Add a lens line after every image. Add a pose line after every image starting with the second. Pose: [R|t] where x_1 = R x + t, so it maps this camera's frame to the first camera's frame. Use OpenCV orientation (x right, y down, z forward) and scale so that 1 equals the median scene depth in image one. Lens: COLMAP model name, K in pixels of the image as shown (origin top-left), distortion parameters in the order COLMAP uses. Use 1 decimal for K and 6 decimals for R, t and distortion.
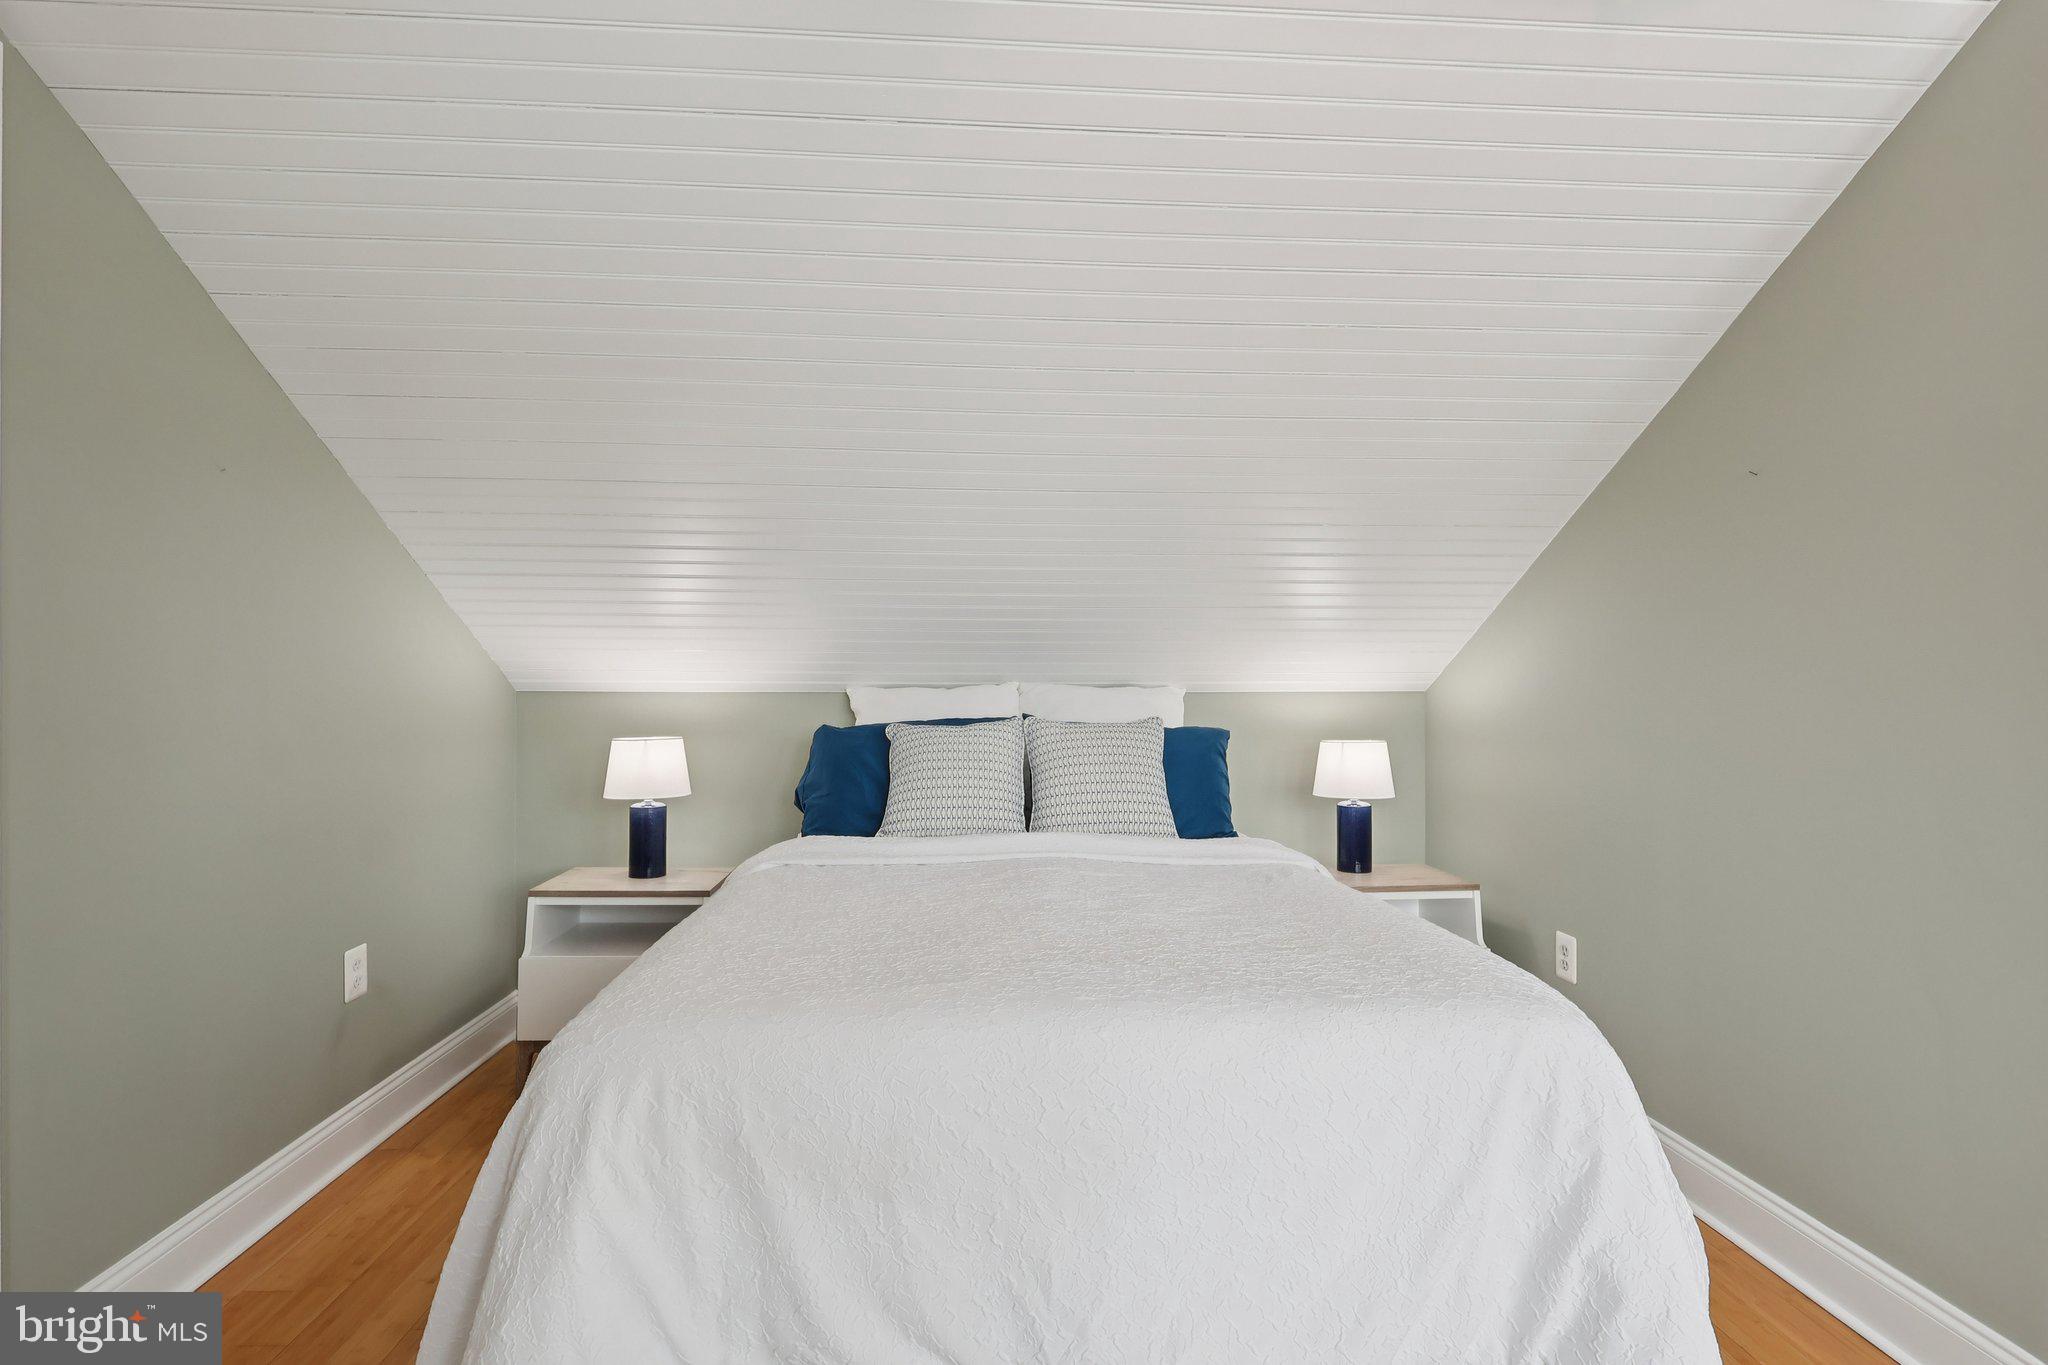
lens RADIAL K [[953.1, 0, 1012.0], [0, 953.1, 669.4], [0, 0, 1]] dist [-0.000884, 0.000536]
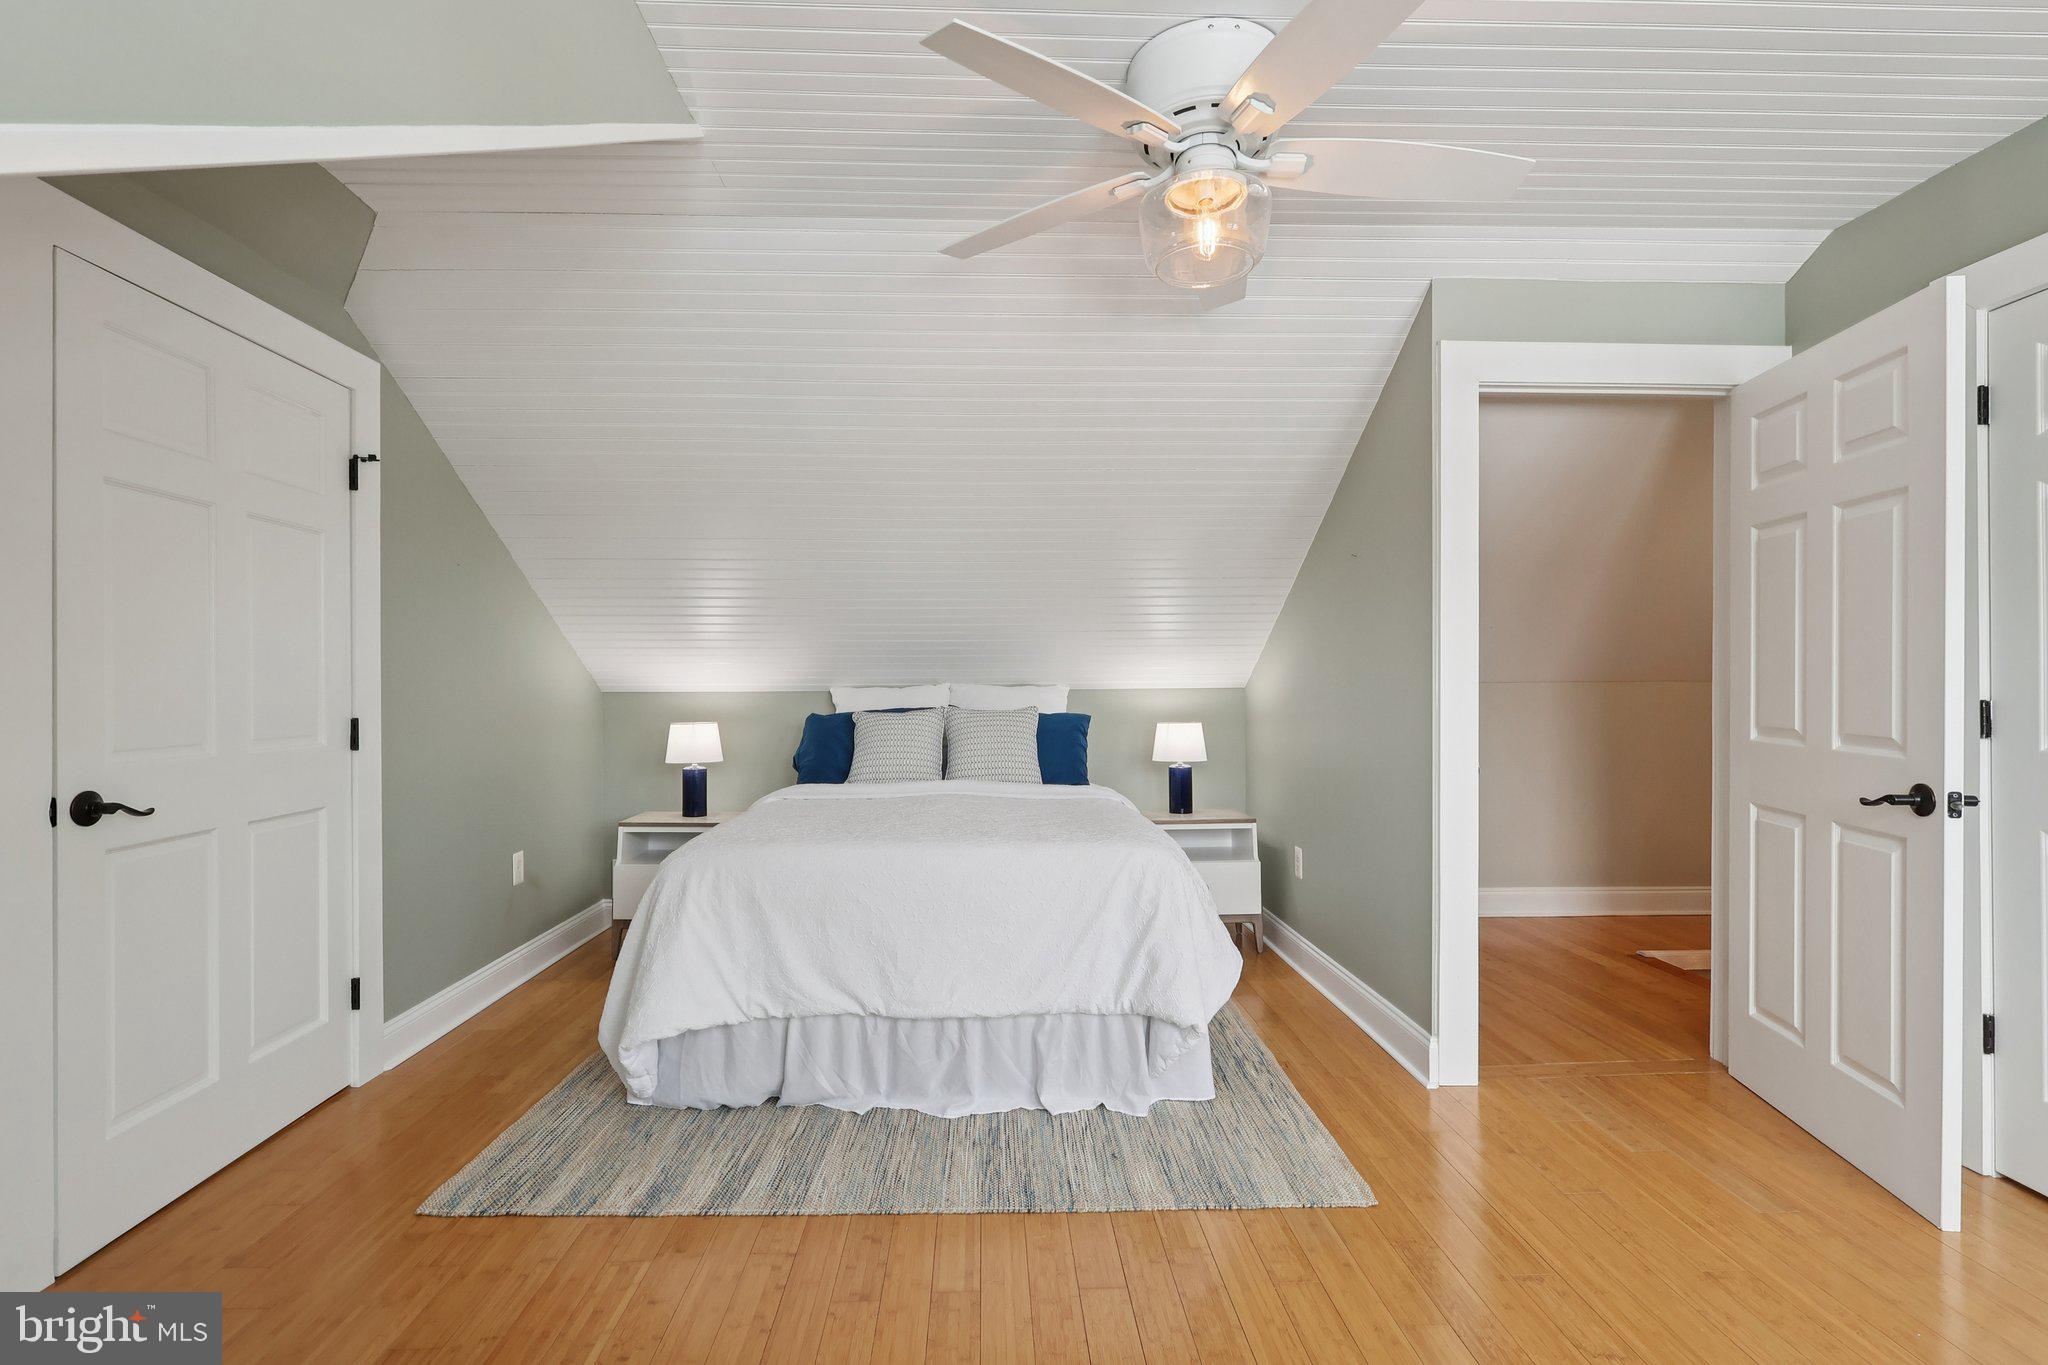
lens RADIAL K [[953.1, 0, 1033.7], [0, 953.1, 693.2], [0, 0, 1]] dist [-0.000884, 0.000536]
pose [[0.999982, -0.005891, -0.000540, 0.153799], [0.005904, 0.999574, 0.028585, -0.013705], [0.000371, -0.028587, 0.999591, -0.502340]]
